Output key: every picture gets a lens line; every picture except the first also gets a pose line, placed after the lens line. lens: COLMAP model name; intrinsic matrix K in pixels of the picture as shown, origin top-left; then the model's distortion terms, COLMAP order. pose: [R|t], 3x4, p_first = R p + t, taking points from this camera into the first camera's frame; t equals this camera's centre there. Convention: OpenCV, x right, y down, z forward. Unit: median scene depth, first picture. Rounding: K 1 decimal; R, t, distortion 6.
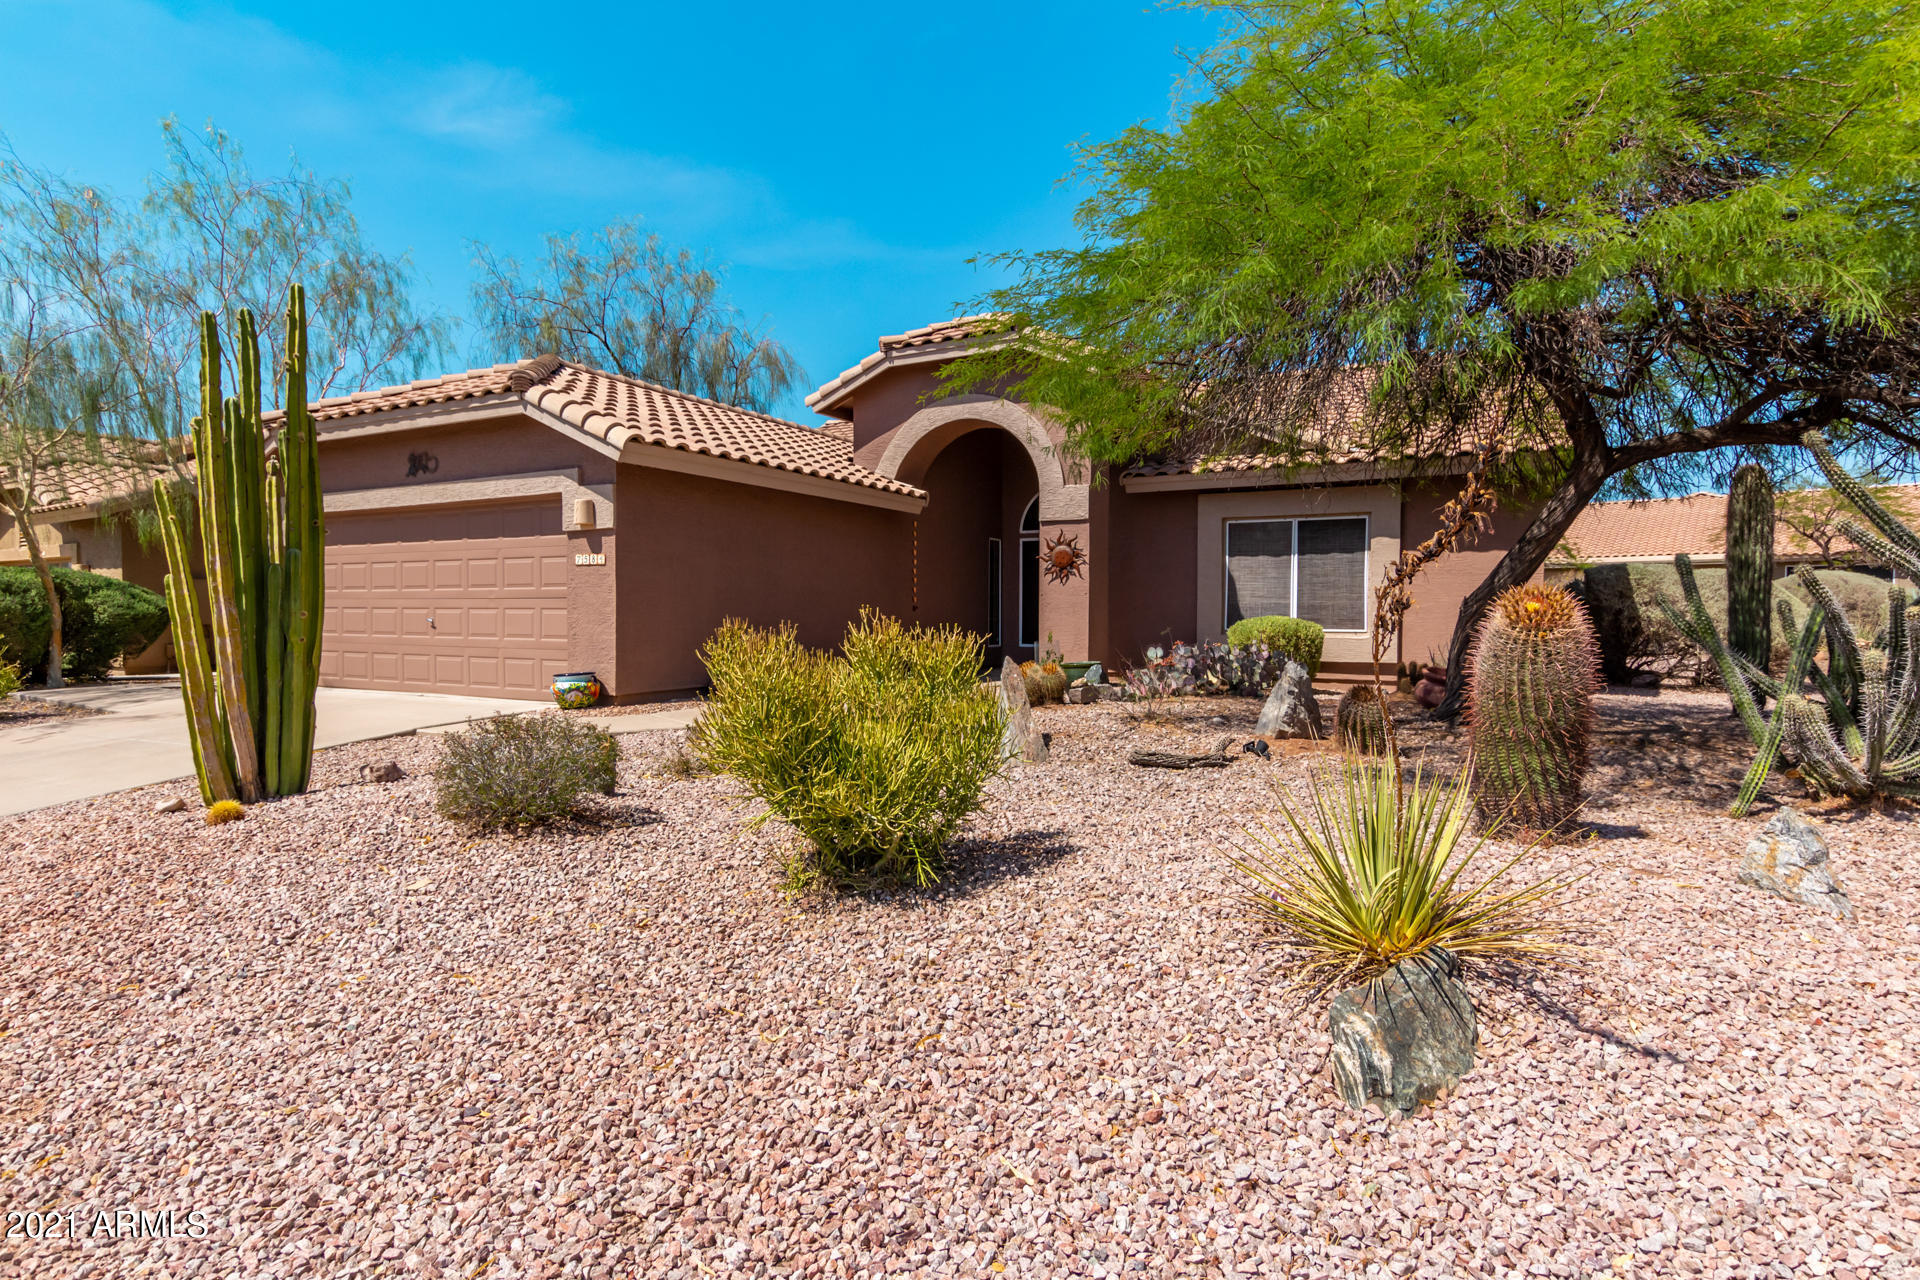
lens RADIAL K [[1086.4, 0, 960.0], [0, 1086.4, 640.0], [0, 0, 1]] dist [0.002981, -0.000059]
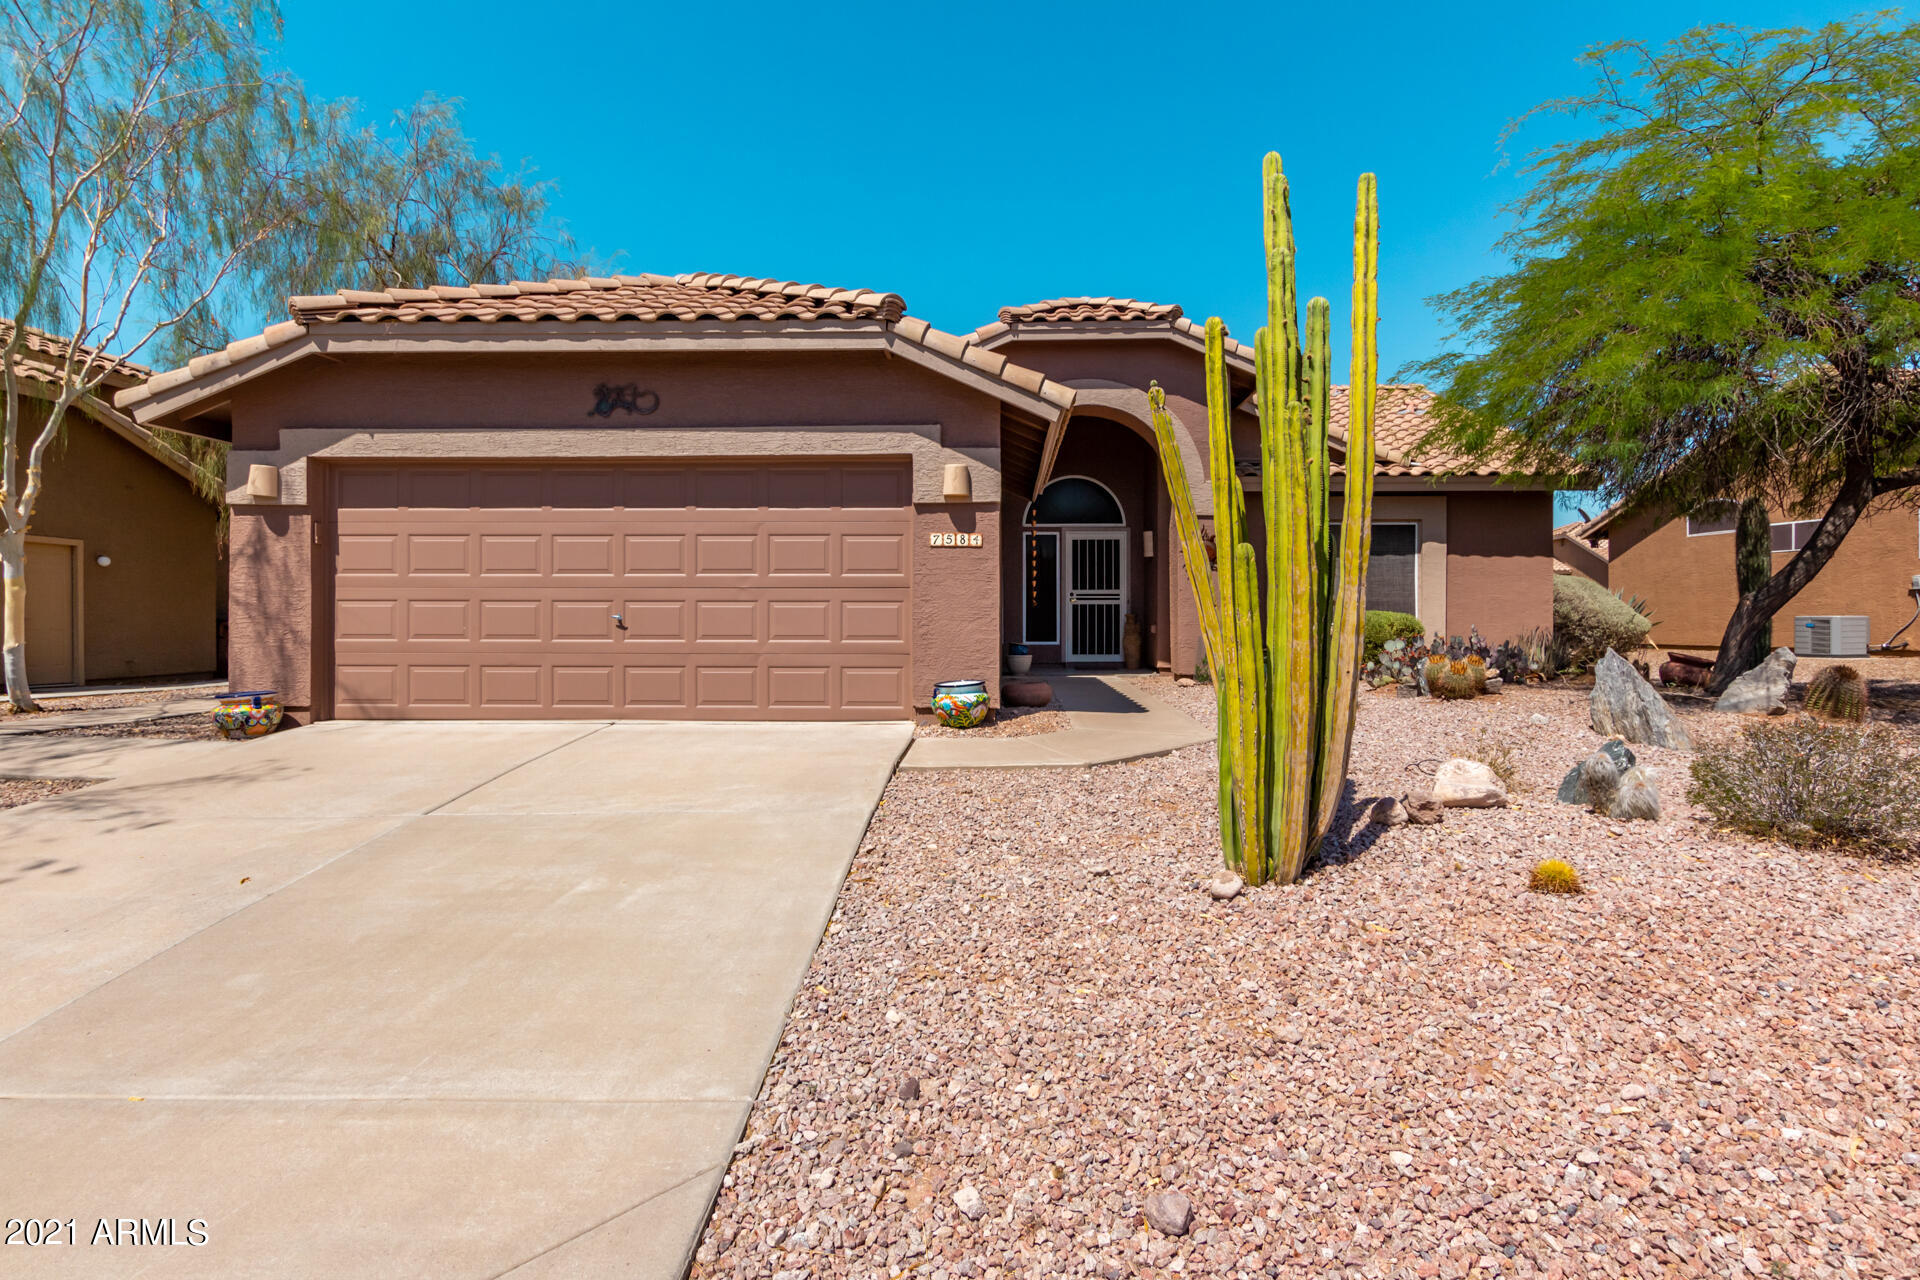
lens RADIAL K [[1062.4, 0, 962.9], [0, 1062.4, 610.9], [0, 0, 1]] dist [0.009297, 0.000072]
pose [[0.881932, -0.003019, 0.471367, -0.699286], [0.014424, 0.999684, -0.020585, -0.005312], [-0.471155, 0.024954, 0.881697, 0.304672]]
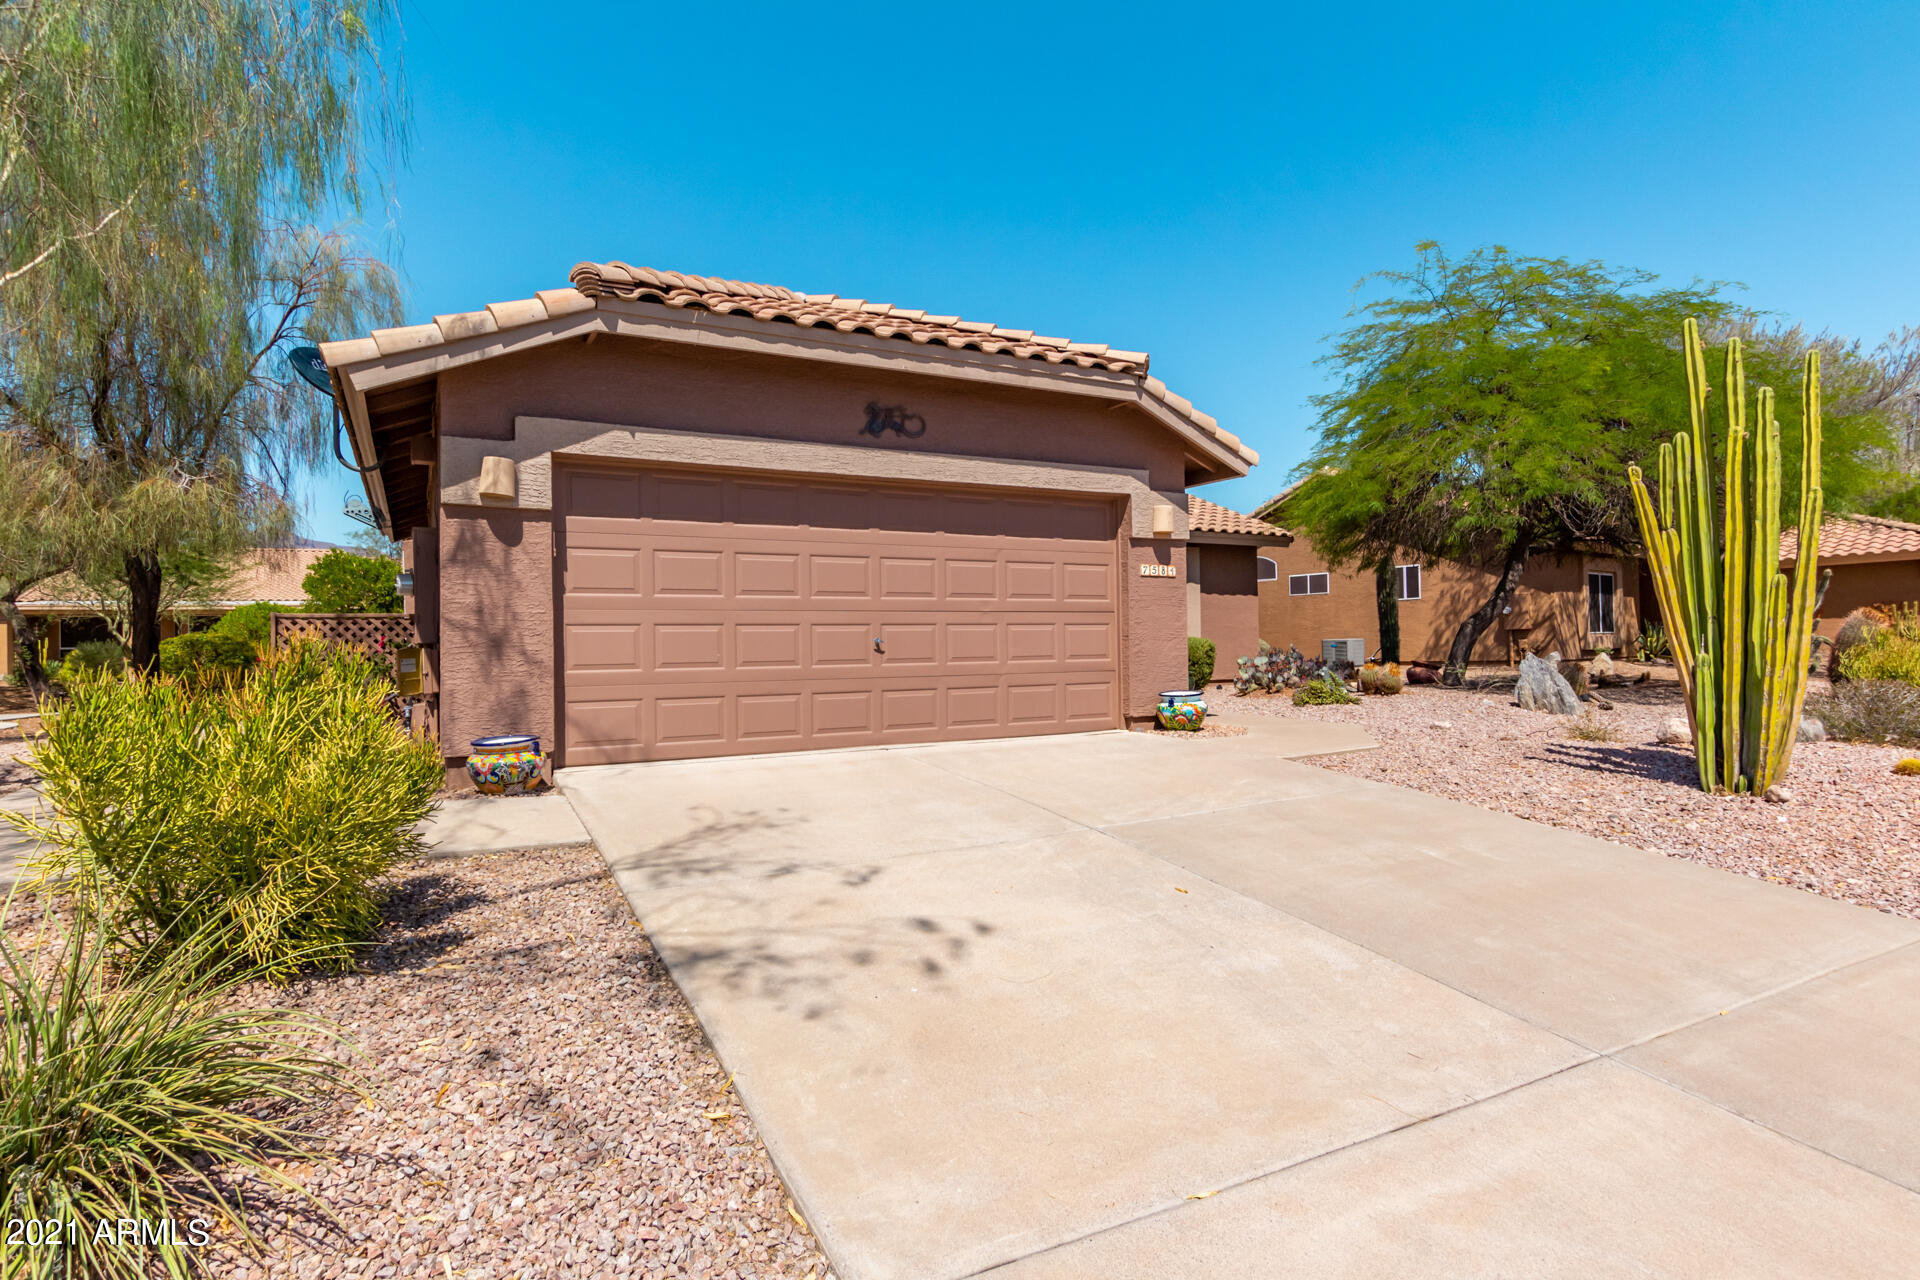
lens RADIAL K [[1008.8, 0, 960.0], [0, 1008.8, 640.0], [0, 0, 1]] dist [-0.000668, 0.000755]
pose [[0.520724, -0.006322, 0.853702, -1.155014], [0.037253, 0.999188, -0.015324, -0.007765], [-0.852912, 0.039783, 0.520537, 0.691778]]
